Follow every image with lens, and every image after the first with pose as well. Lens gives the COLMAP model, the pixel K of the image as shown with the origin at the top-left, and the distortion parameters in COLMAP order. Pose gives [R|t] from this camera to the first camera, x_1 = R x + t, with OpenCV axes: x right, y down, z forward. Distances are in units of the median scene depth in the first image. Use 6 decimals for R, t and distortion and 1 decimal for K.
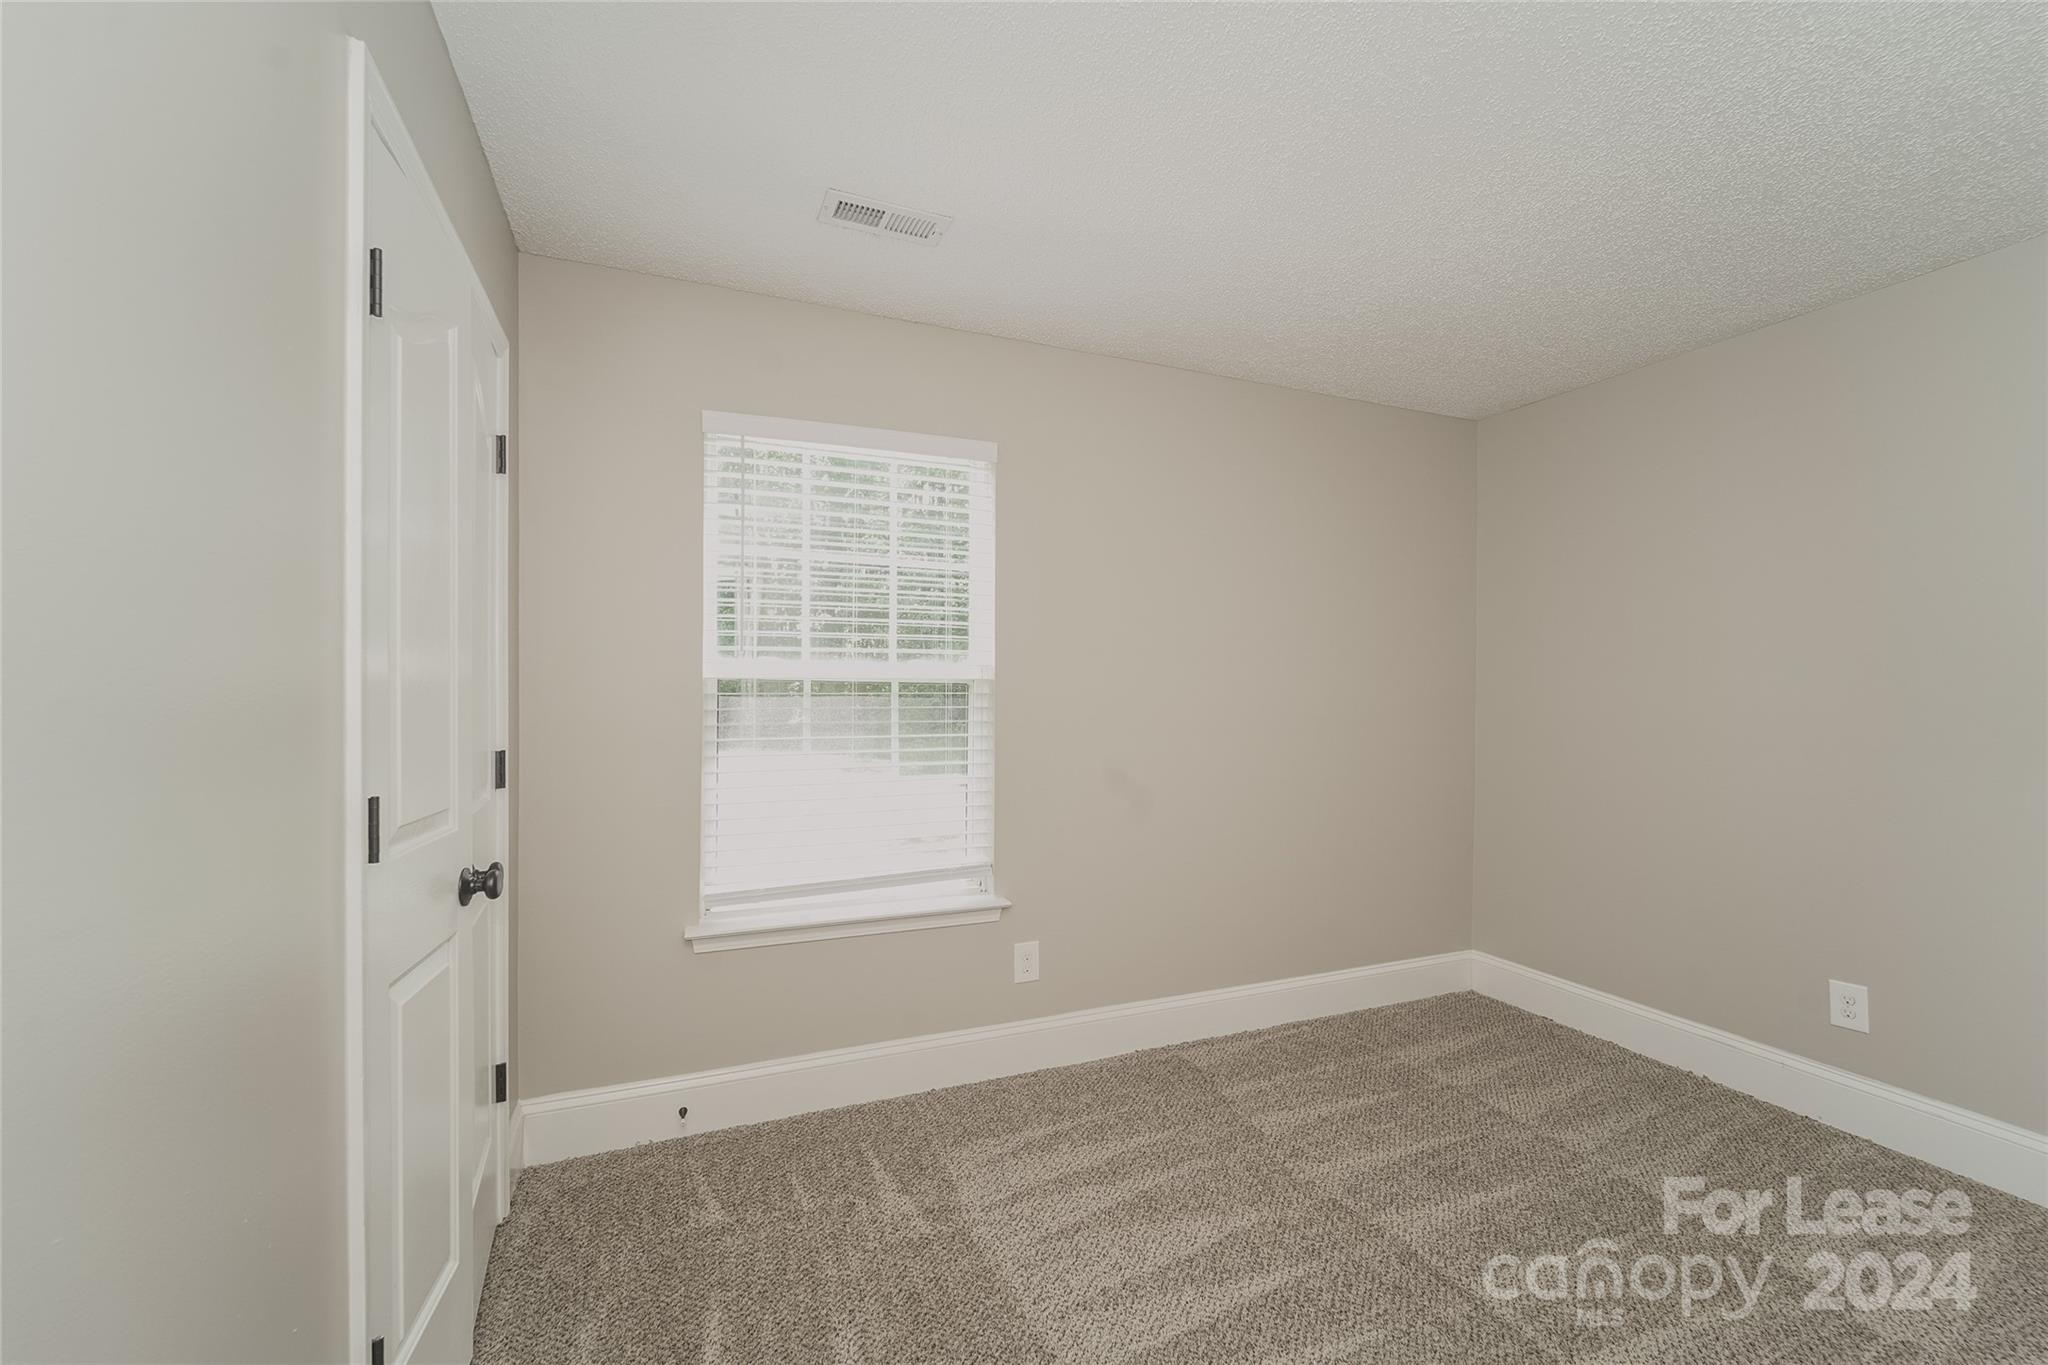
lens RADIAL K [[799.1, 0, 1027.2], [0, 799.1, 709.2], [0, 0, 1]] dist [-0.000636, -0.000032]
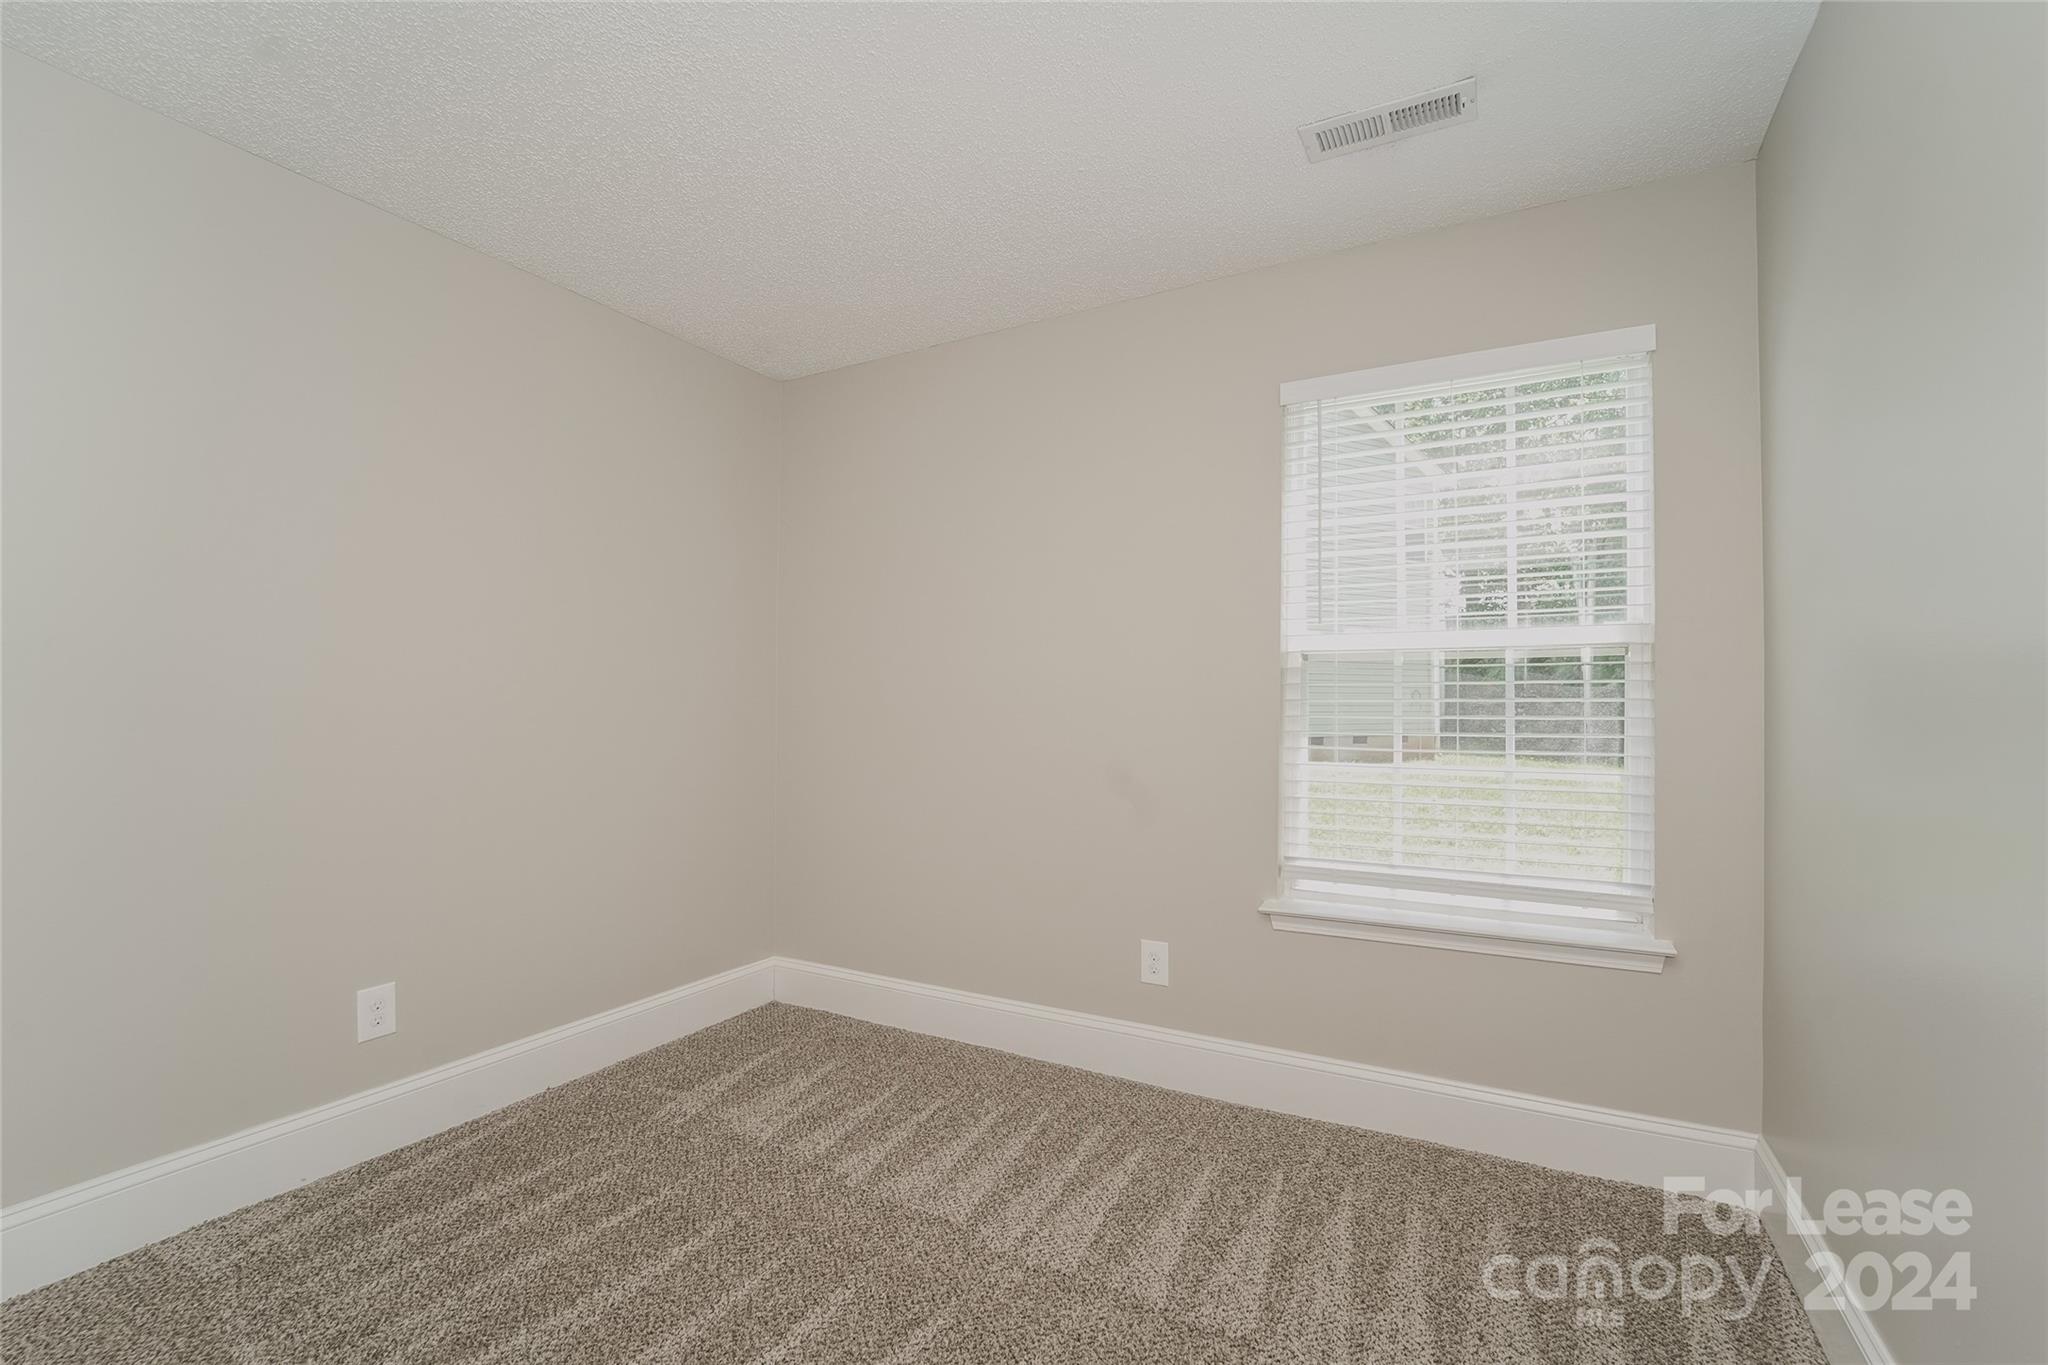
lens RADIAL K [[843.8, 0, 1024.0], [0, 843.8, 682.5], [0, 0, 1]] dist [-0.018276, -0.000017]
pose [[0.669307, -0.003509, -0.742978, 0.240799], [0.001745, 0.999994, -0.003151, -0.000477], [0.742984, 0.000812, 0.669308, 0.095131]]
